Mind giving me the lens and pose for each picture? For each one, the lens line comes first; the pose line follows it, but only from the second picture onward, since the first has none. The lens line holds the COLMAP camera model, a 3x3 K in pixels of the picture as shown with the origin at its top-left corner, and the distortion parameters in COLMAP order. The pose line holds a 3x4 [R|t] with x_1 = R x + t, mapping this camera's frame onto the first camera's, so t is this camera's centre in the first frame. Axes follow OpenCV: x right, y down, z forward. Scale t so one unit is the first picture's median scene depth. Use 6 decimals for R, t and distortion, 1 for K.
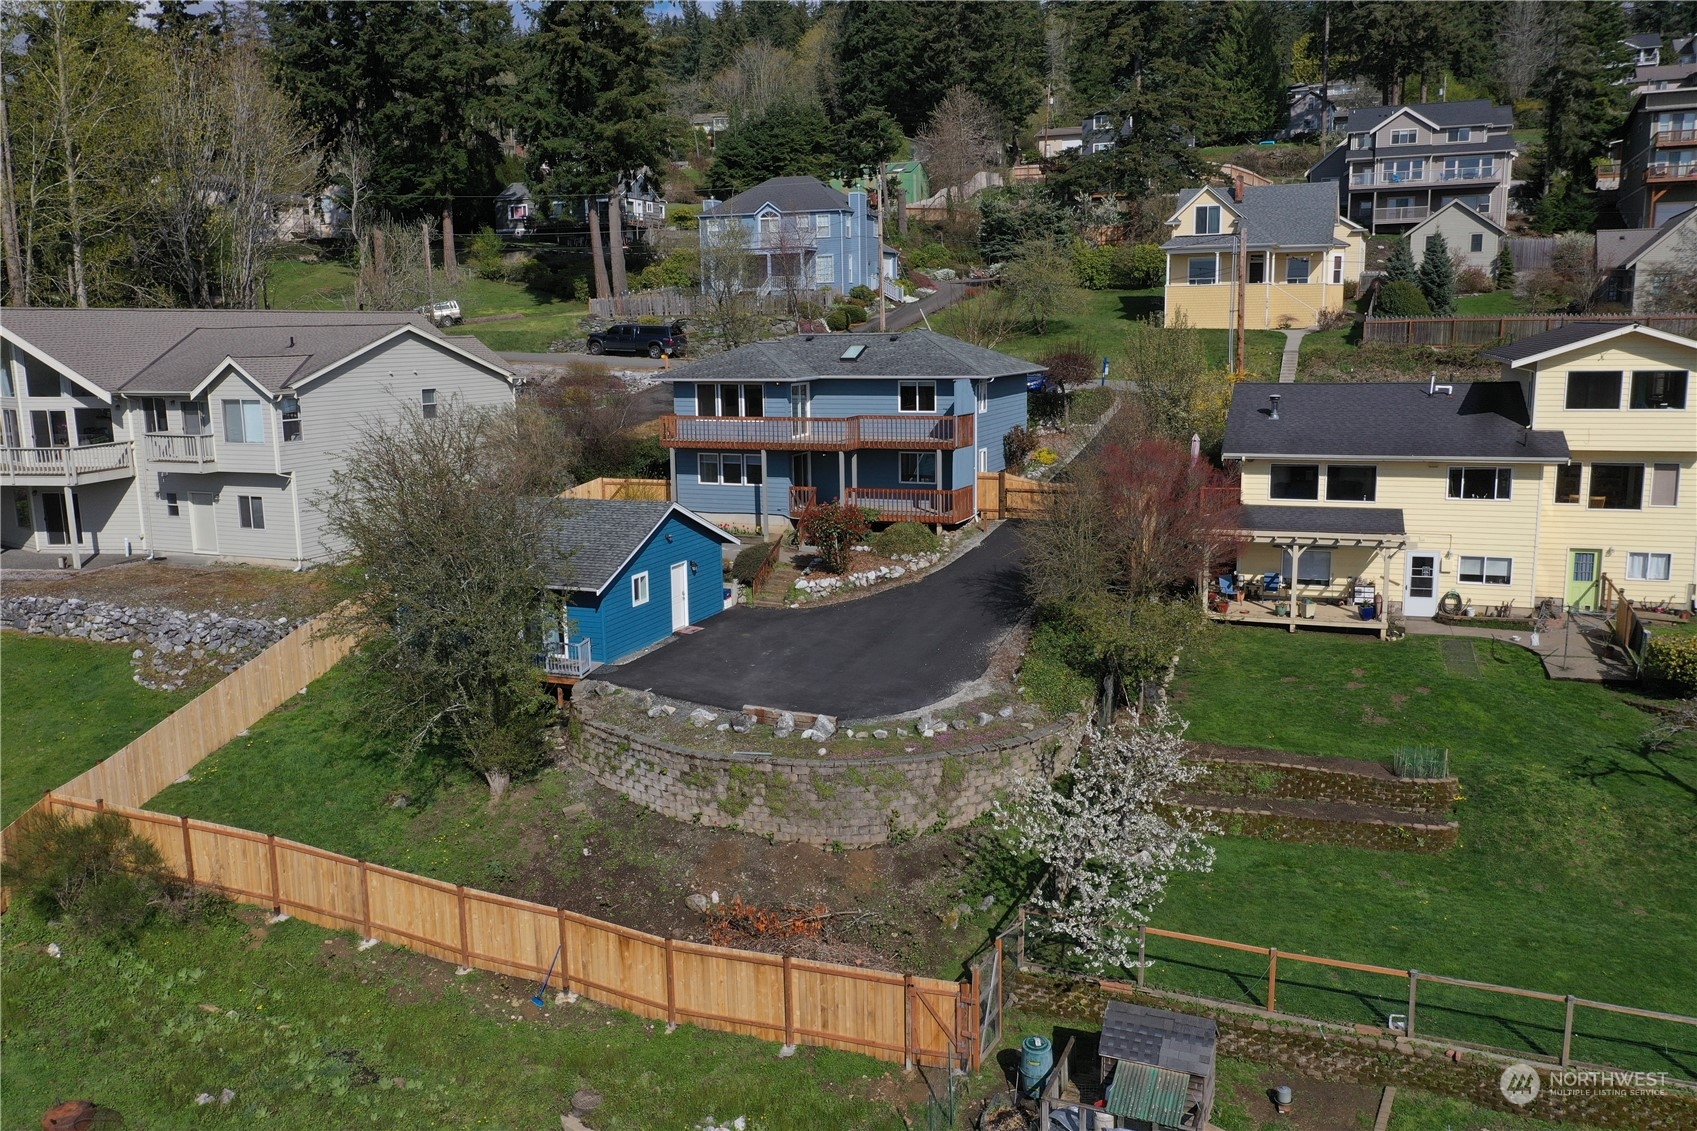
lens RADIAL K [[1323.6, 0, 845.4], [0, 1323.6, 572.1], [0, 0, 1]] dist [-0.003448, 0.001853]
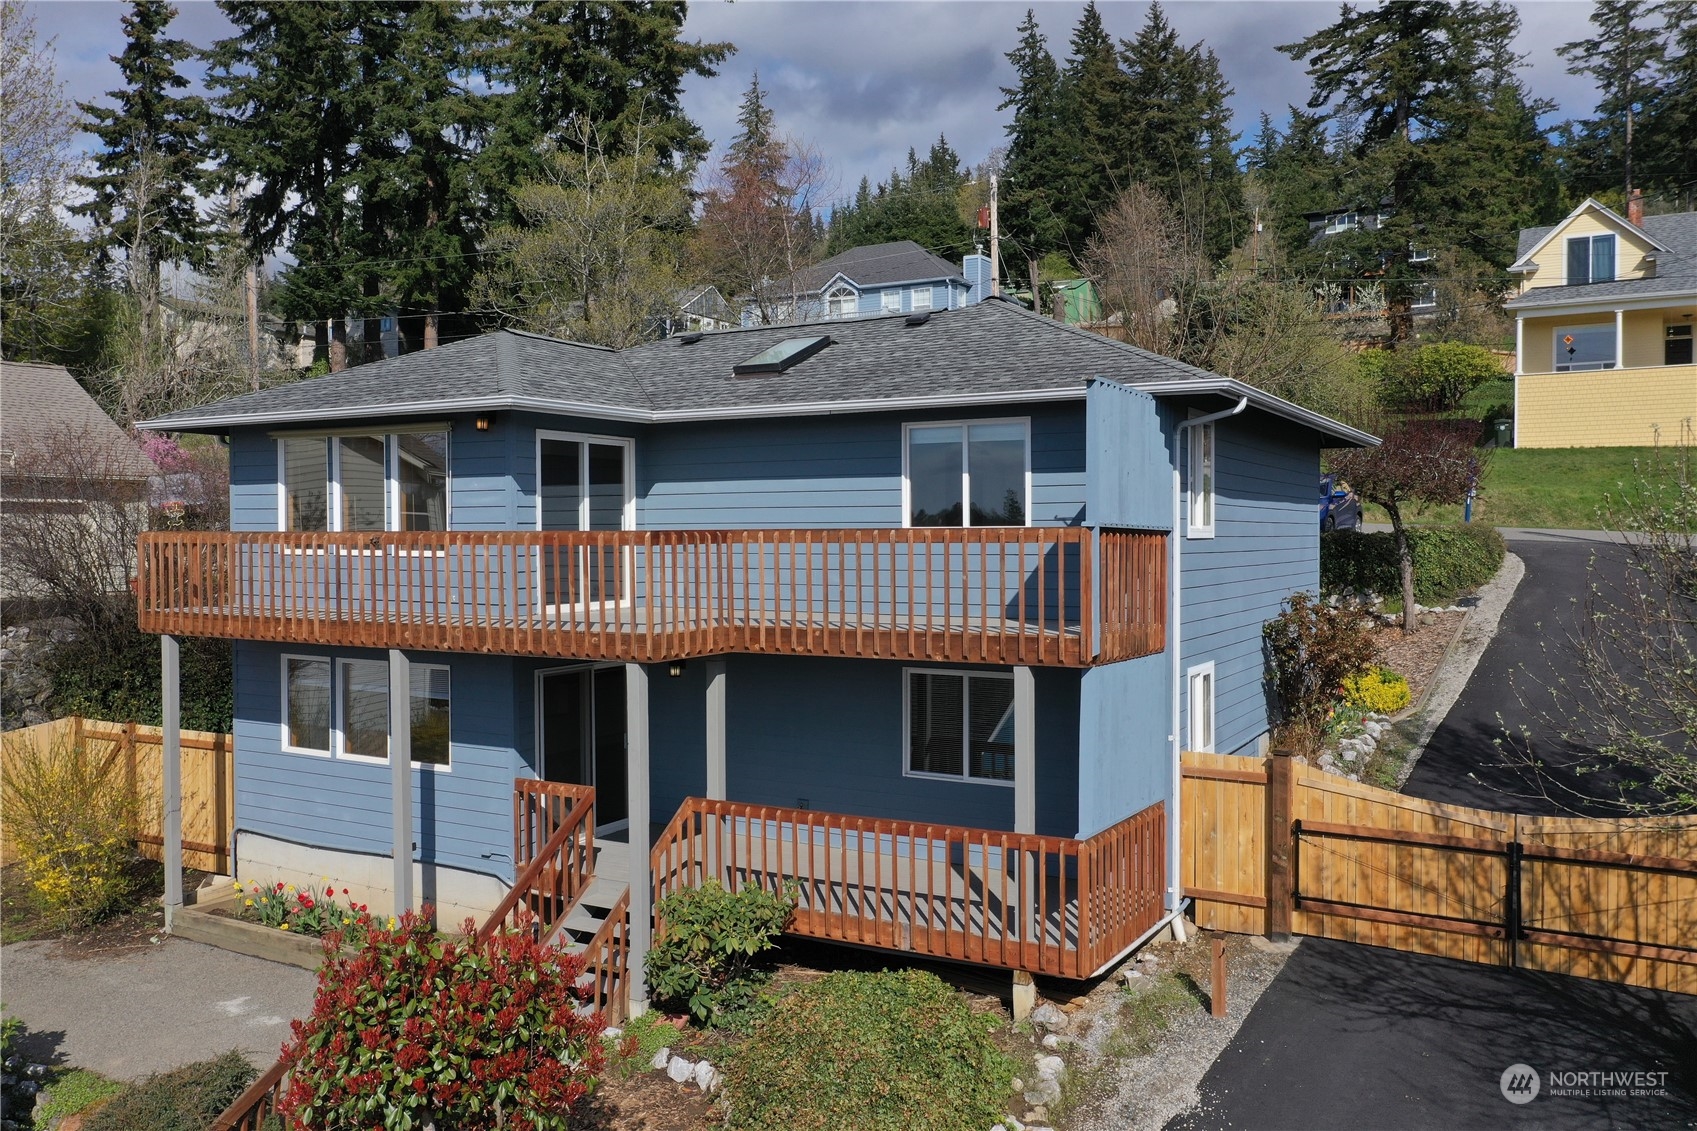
lens RADIAL K [[1323.6, 0, 845.4], [0, 1323.6, 572.1], [0, 0, 1]] dist [-0.003448, 0.001853]
pose [[0.990425, 0.016267, -0.137092, 0.067625], [-0.036773, 0.988243, -0.148405, -0.068445], [0.133066, 0.152026, 0.979378, 0.714024]]
